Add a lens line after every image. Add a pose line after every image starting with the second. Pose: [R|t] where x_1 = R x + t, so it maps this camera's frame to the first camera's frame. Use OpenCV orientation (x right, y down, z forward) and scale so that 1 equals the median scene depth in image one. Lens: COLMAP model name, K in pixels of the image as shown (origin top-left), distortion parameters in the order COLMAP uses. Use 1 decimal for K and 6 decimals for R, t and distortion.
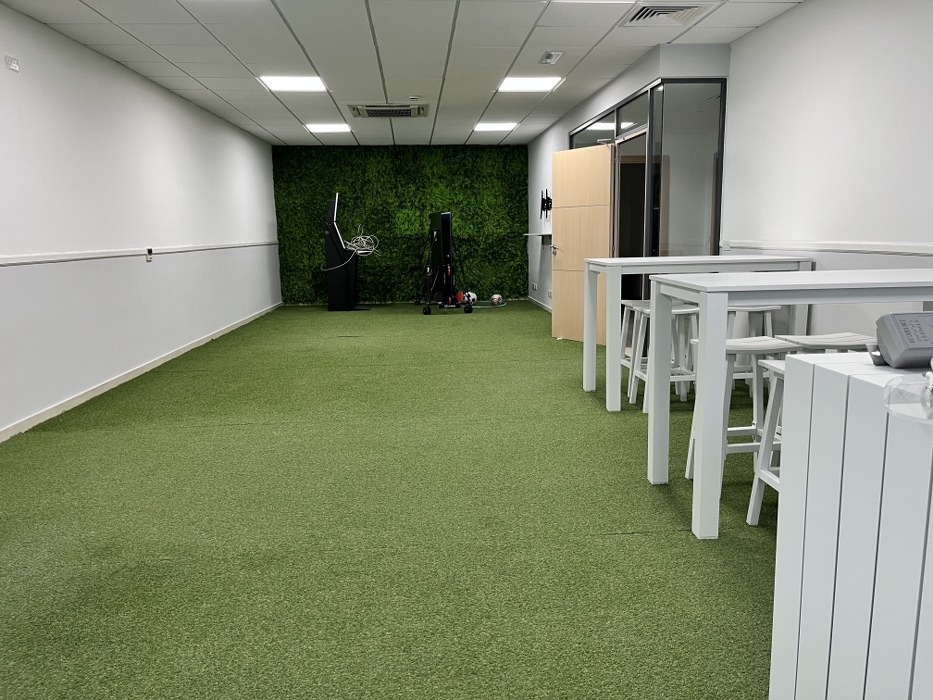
lens RADIAL K [[710.9, 0, 465.6], [0, 710.9, 354.1], [0, 0, 1]] dist [0.044196, -0.032353]
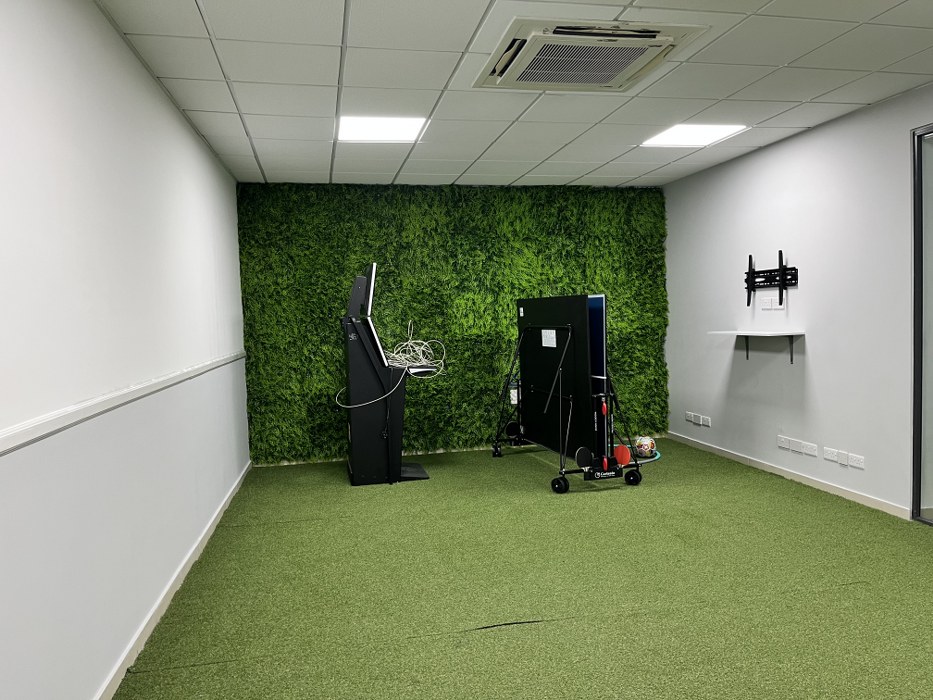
lens RADIAL K [[710.9, 0, 470.5], [0, 710.9, 346.6], [0, 0, 1]] dist [0.044196, -0.032353]
pose [[0.990688, -0.021039, 0.134516, -0.163490], [0.037909, 0.991544, -0.124111, -0.086600], [-0.130767, 0.128055, 0.983108, 0.432424]]
